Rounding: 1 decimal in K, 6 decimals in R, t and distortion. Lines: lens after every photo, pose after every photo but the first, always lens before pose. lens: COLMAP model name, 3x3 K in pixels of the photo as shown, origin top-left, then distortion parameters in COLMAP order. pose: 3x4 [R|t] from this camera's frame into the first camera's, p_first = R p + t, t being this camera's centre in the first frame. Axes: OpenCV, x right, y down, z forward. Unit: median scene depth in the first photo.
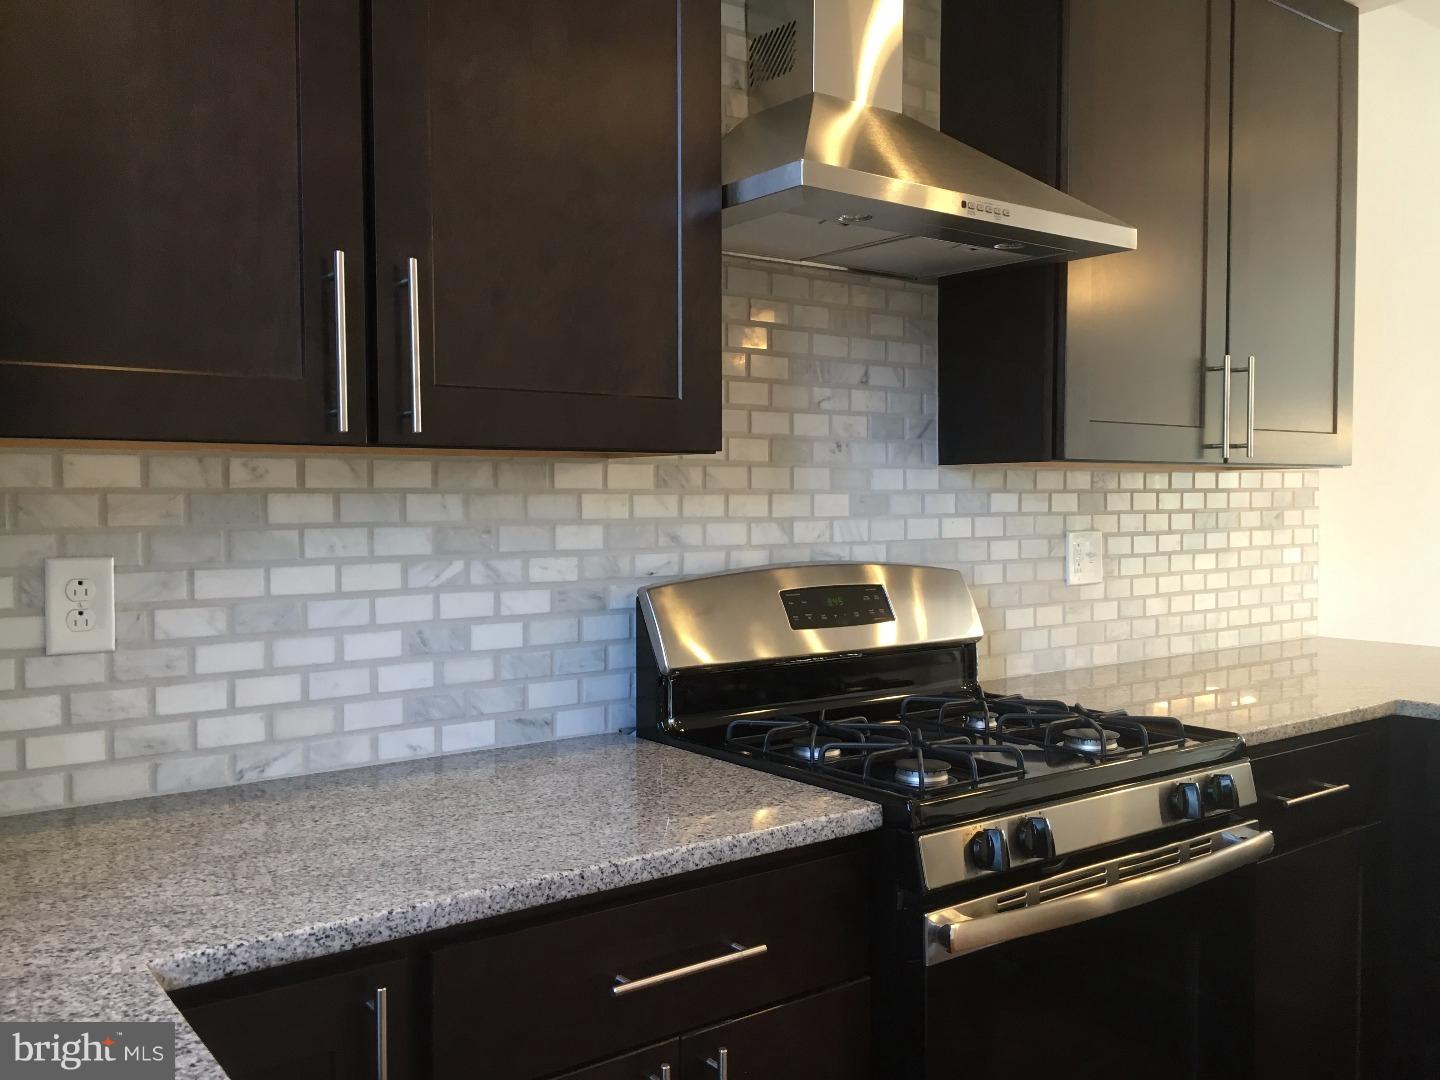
lens RADIAL K [[1230.9, 0, 705.6], [0, 1230.9, 541.6], [0, 0, 1]] dist [0.052150, -0.075983]
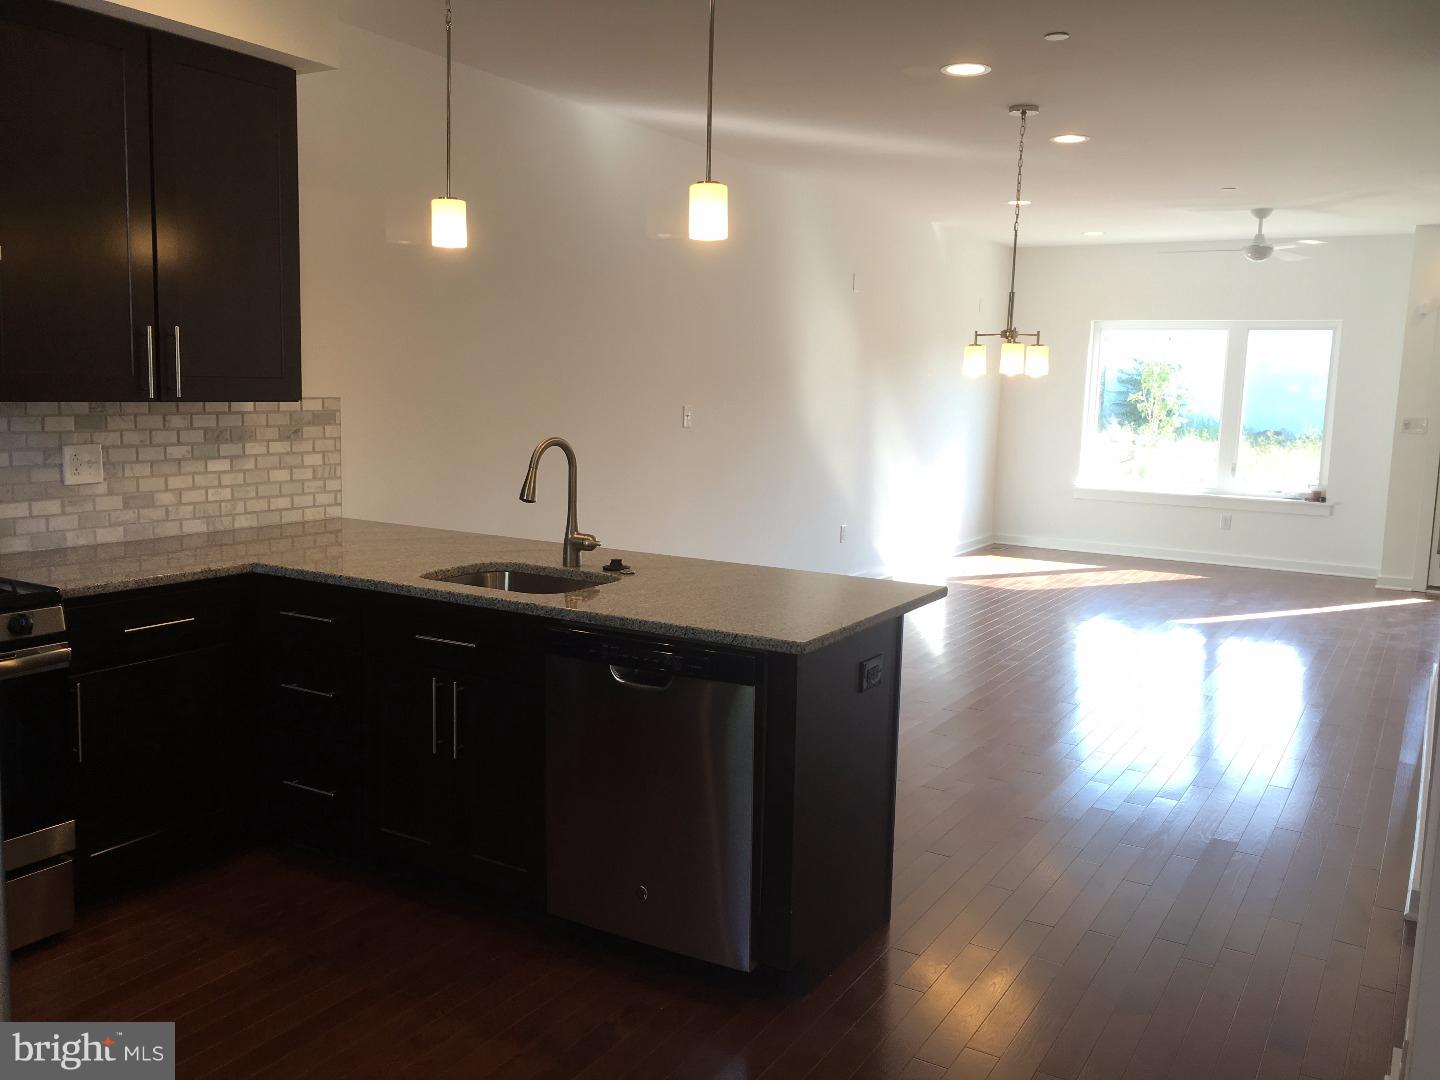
lens RADIAL K [[1230.9, 0, 727.7], [0, 1230.9, 531.7], [0, 0, 1]] dist [0.052150, -0.075983]
pose [[0.917678, -0.018036, 0.396915, 0.420056], [-0.019945, 0.995619, 0.091355, -0.052846], [-0.396823, -0.091751, 0.913298, -0.540516]]
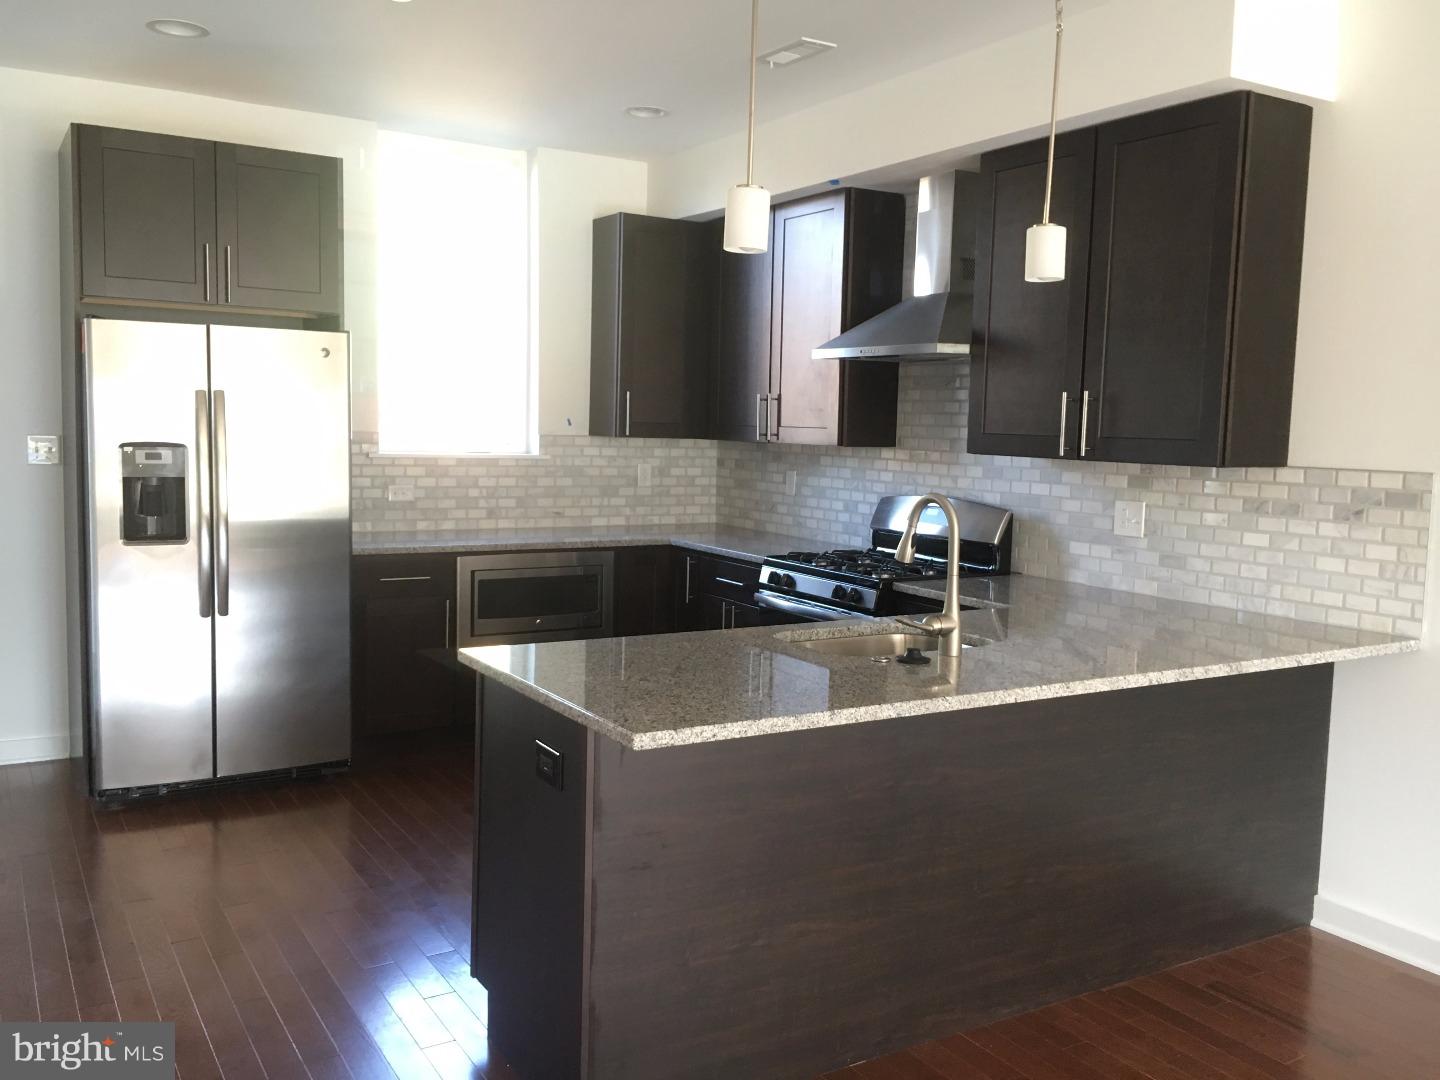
lens RADIAL K [[1230.9, 0, 720.5], [0, 1230.9, 530.4], [0, 0, 1]] dist [0.052150, -0.075983]
pose [[-0.089996, 0.094689, -0.991431, 1.887182], [-0.056167, 0.993403, 0.099976, -0.097842], [0.994357, 0.064683, -0.084084, 0.639894]]
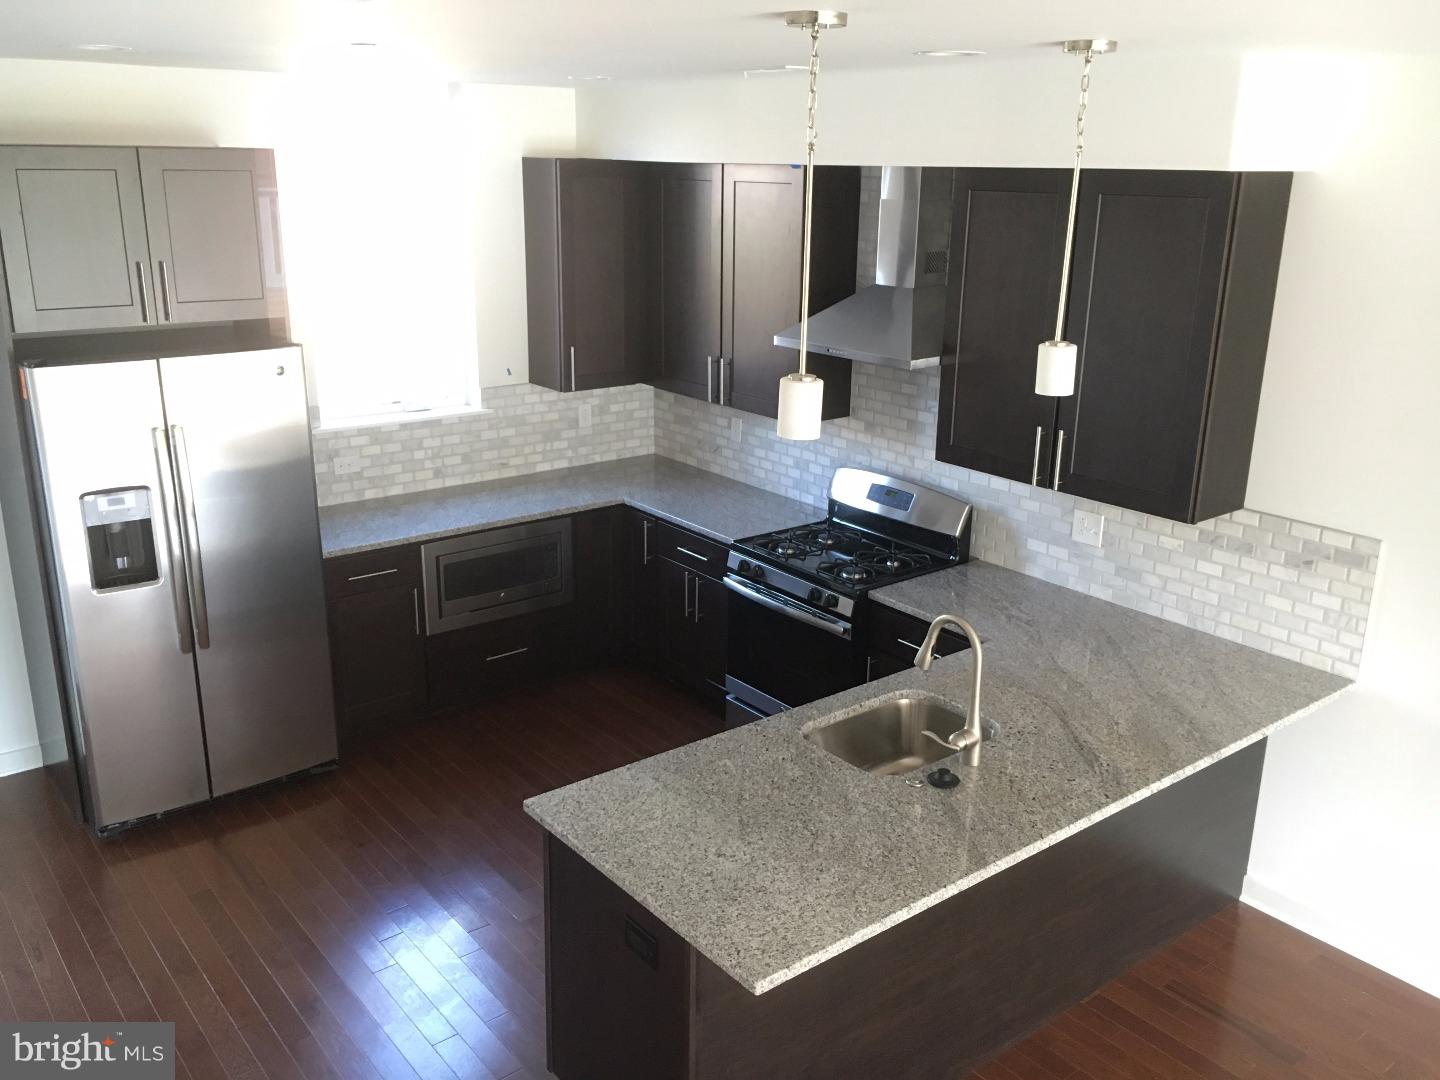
lens RADIAL K [[1230.9, 0, 722.1], [0, 1230.9, 533.8], [0, 0, 1]] dist [0.052150, -0.075983]
pose [[0.033057, 0.298365, -0.953879, 1.866281], [-0.045809, 0.953850, 0.296768, -0.445174], [0.998403, 0.033886, 0.045200, 0.456237]]
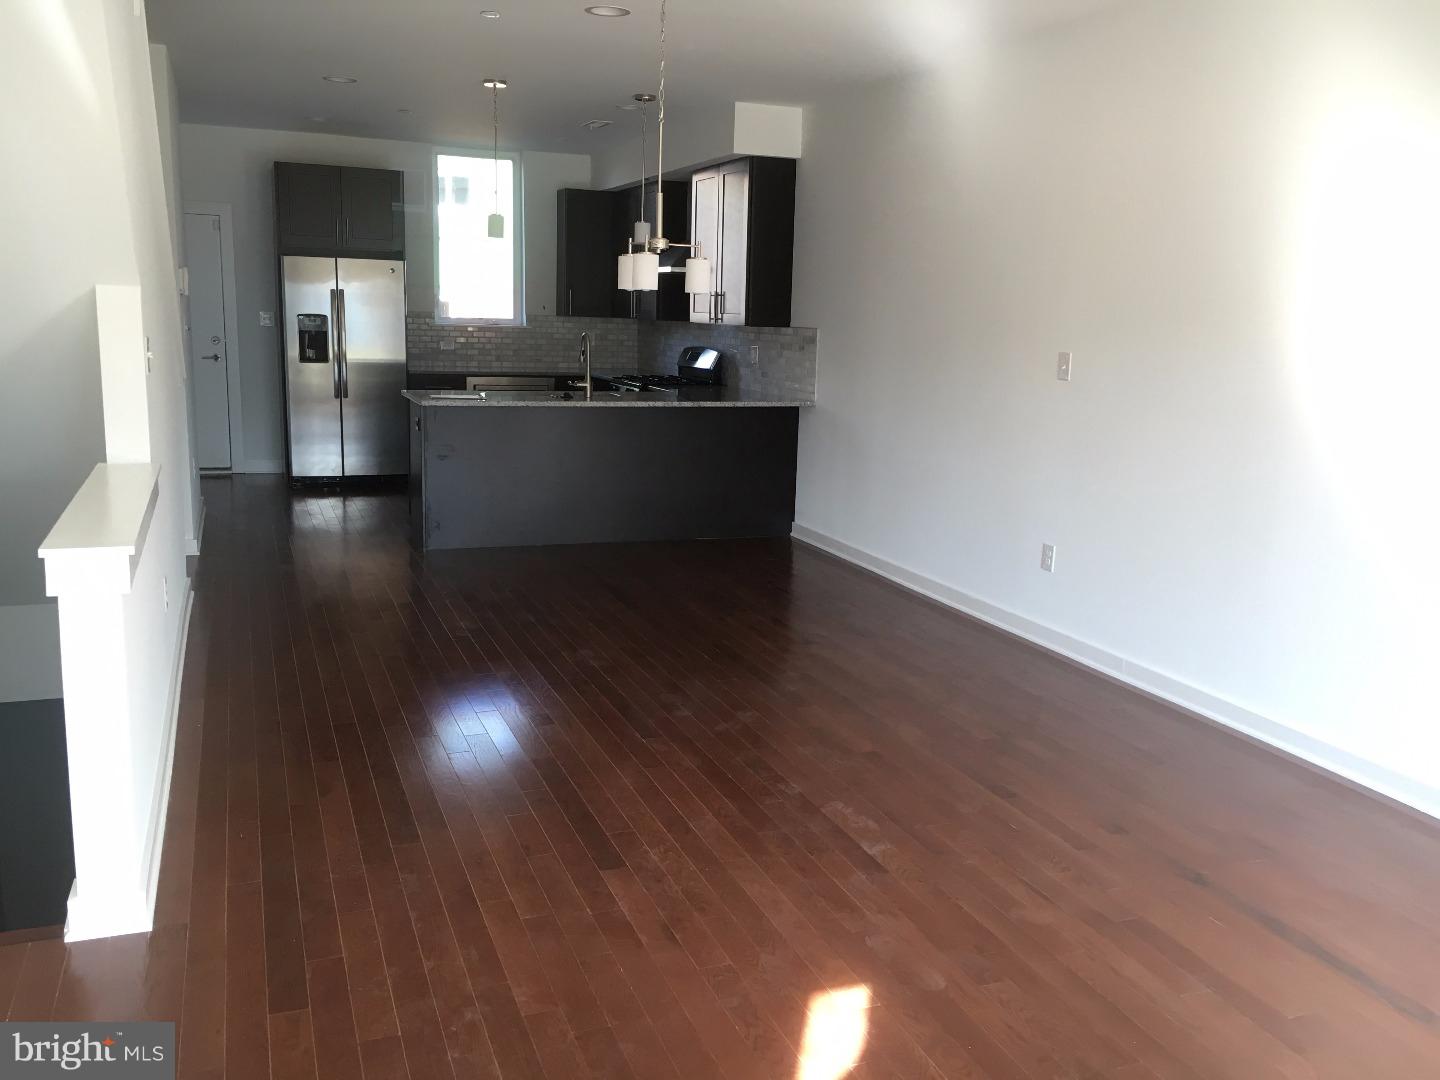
lens RADIAL K [[1230.9, 0, 717.6], [0, 1230.9, 540.3], [0, 0, 1]] dist [0.052150, -0.075983]
pose [[-0.265931, 0.178533, -0.947315, 3.397753], [-0.057083, 0.978060, 0.200351, -0.148064], [0.962300, 0.107355, -0.249906, 1.761836]]
